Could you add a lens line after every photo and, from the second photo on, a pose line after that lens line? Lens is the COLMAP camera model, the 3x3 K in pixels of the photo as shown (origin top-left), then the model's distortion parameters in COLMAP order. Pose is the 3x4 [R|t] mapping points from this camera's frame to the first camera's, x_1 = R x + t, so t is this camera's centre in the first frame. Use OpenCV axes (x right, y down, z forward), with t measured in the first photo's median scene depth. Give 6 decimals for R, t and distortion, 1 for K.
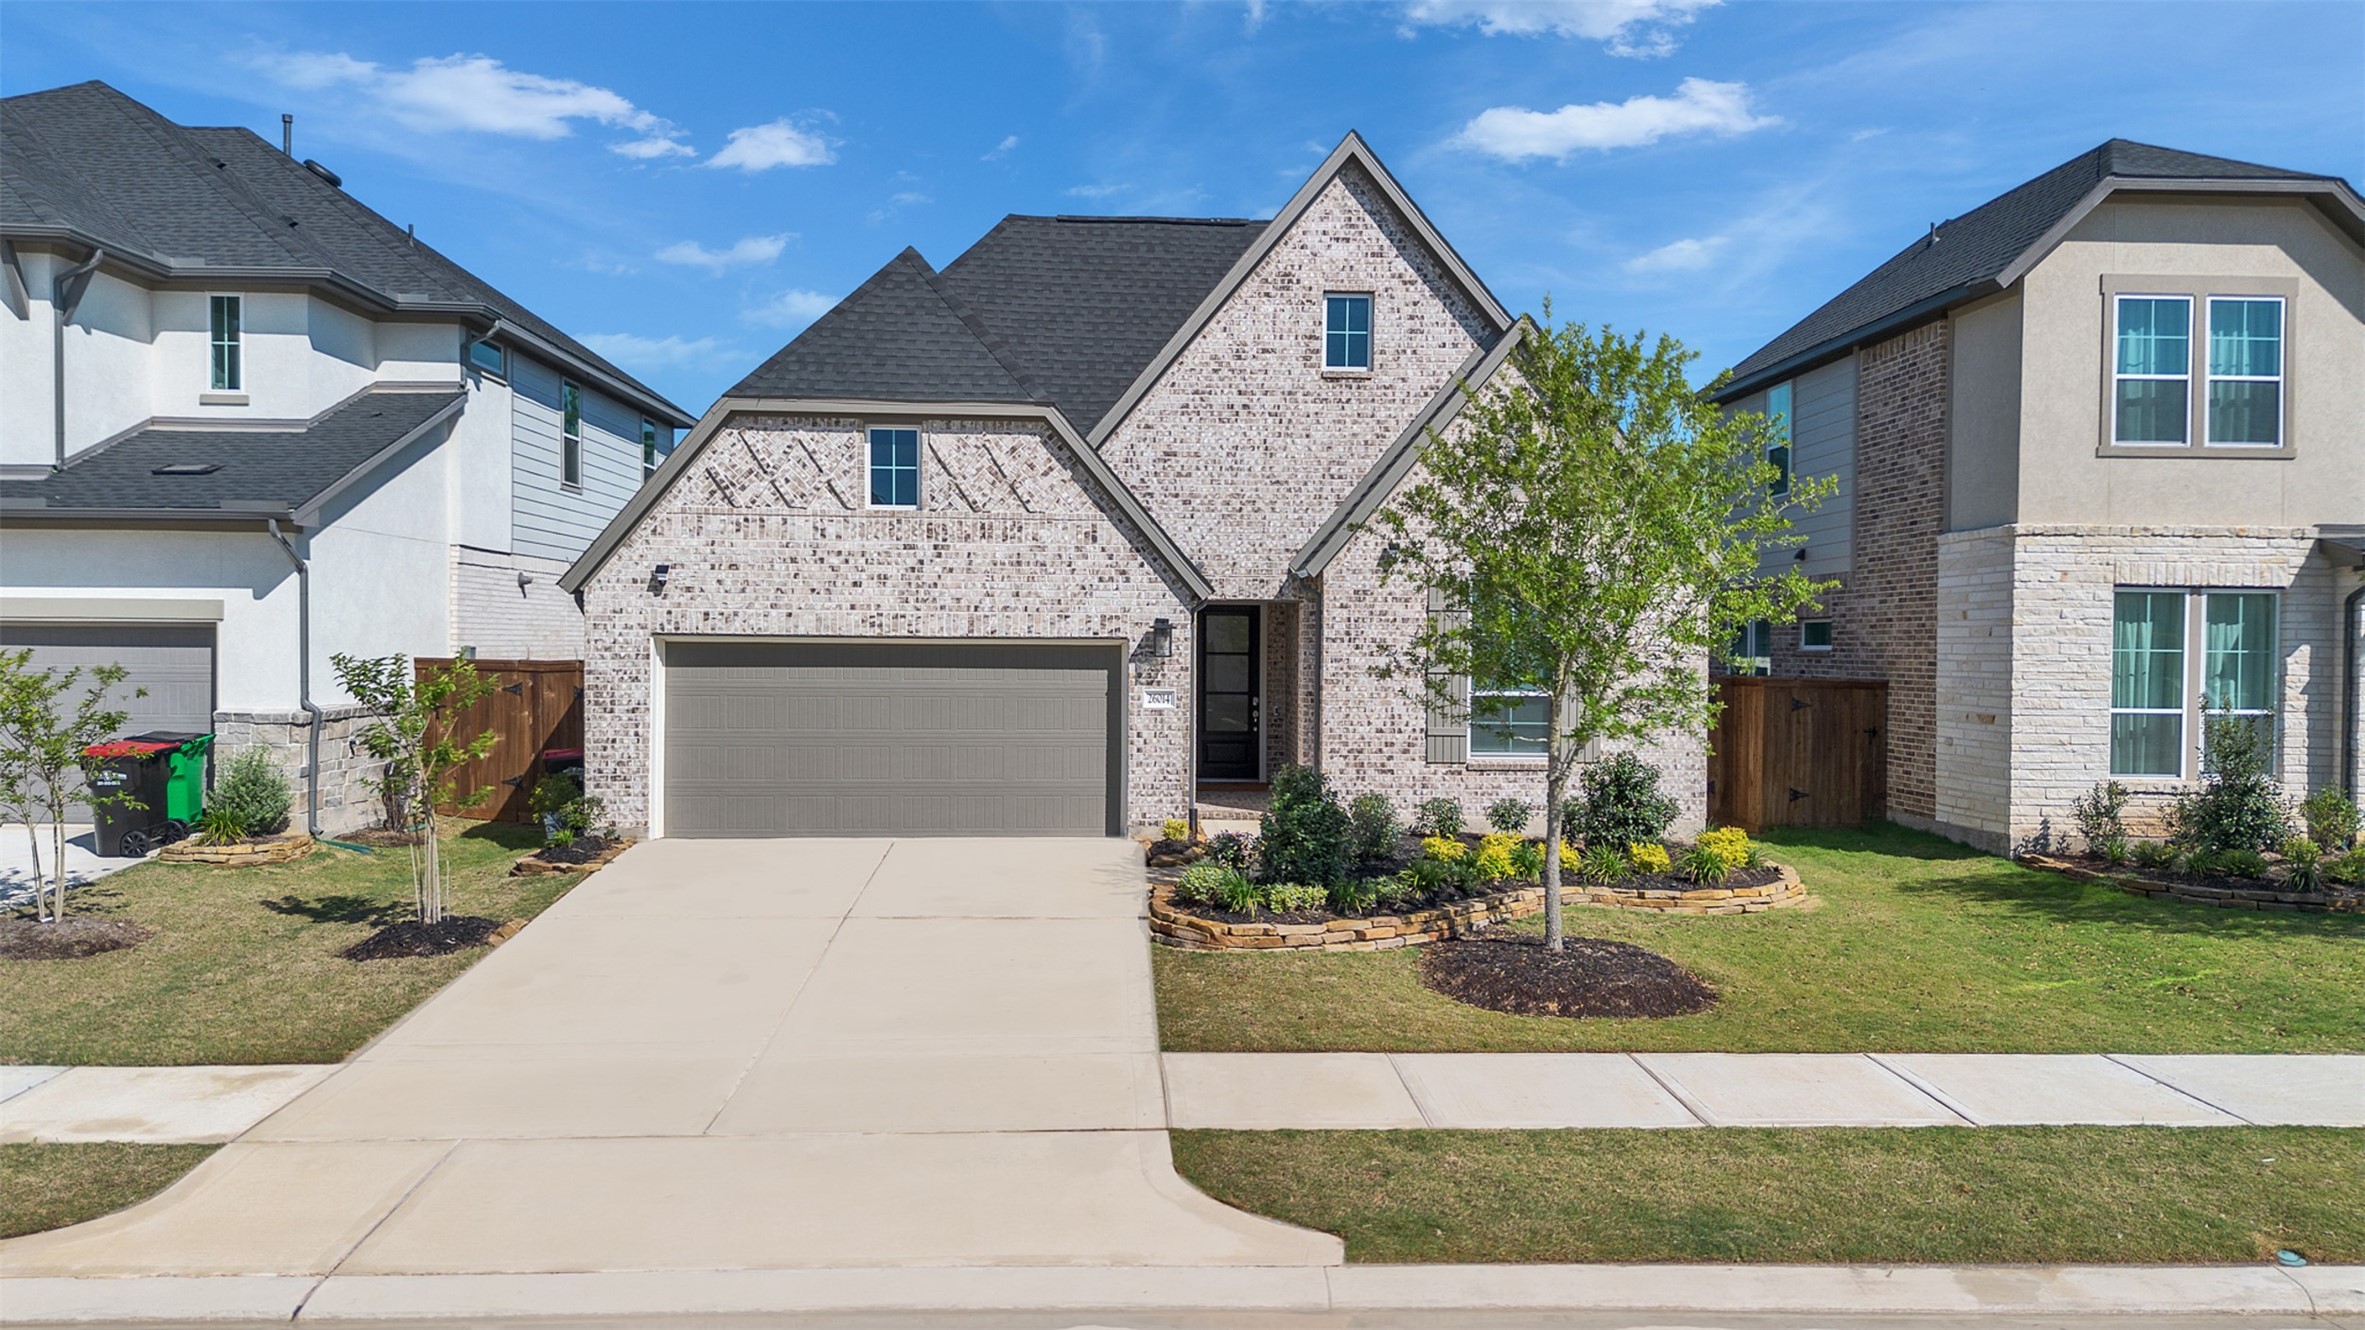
lens RADIAL K [[1671.8, 0, 1188.6], [0, 1671.8, 663.8], [0, 0, 1]] dist [0.045012, -0.038001]
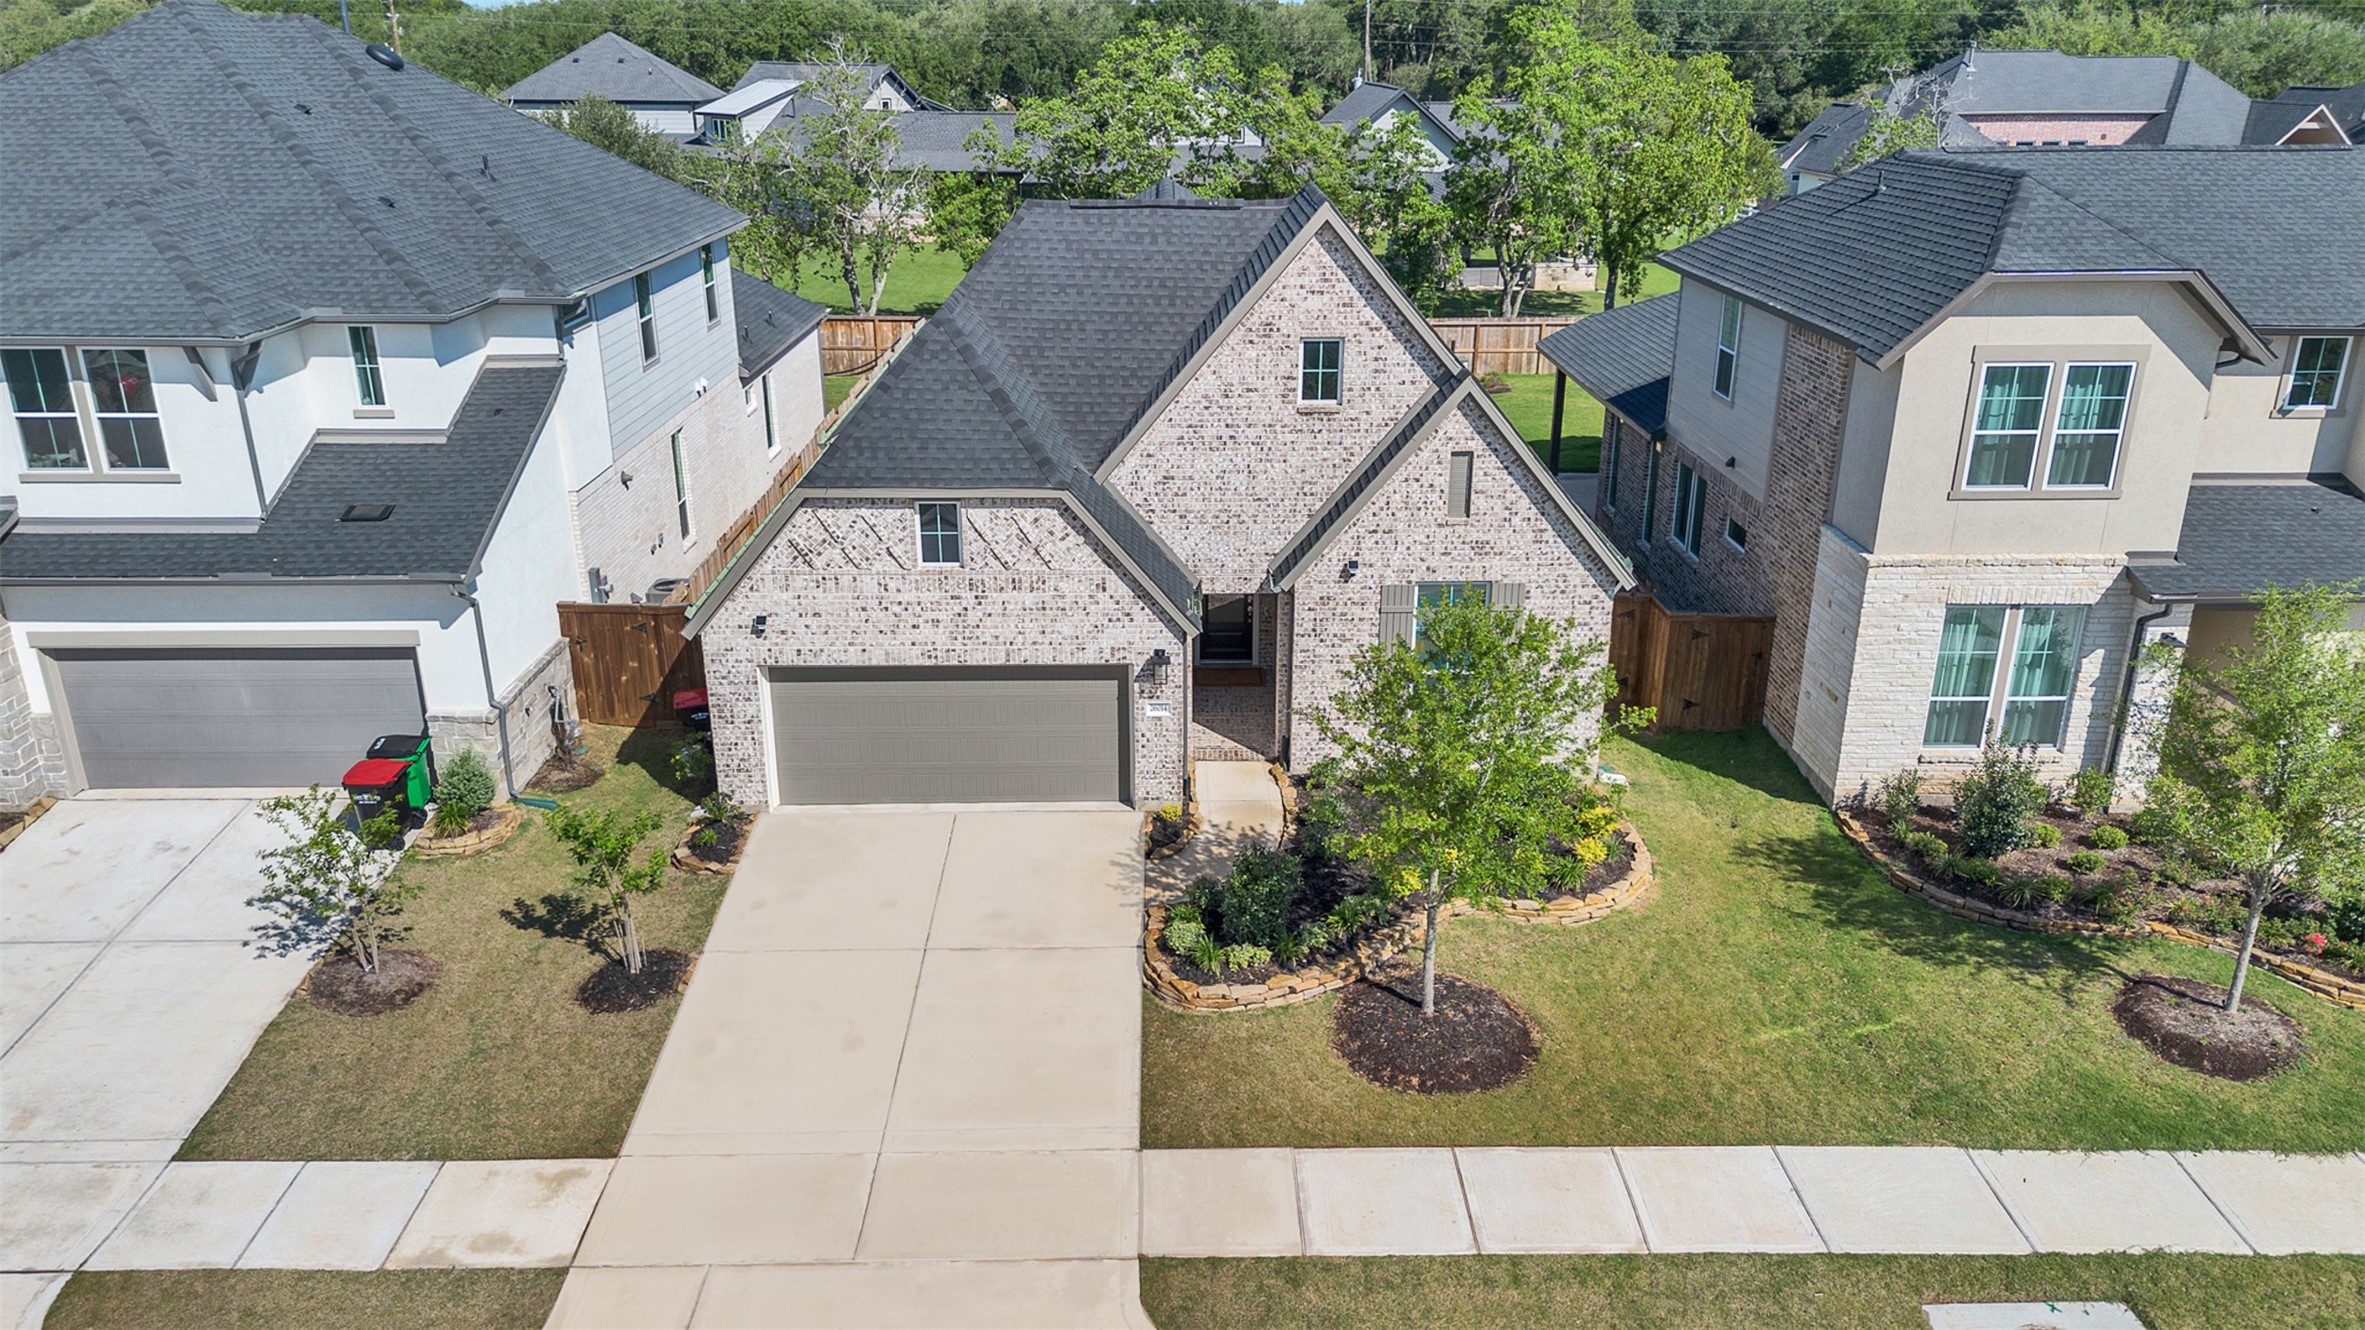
lens RADIAL K [[1671.8, 0, 1189.9], [0, 1671.8, 664.5], [0, 0, 1]] dist [0.045012, -0.038001]
pose [[0.999461, 0.004097, -0.032569, 0.045166], [0.007072, 0.942012, 0.335506, -0.416378], [0.032055, -0.335555, 0.941475, -0.169841]]
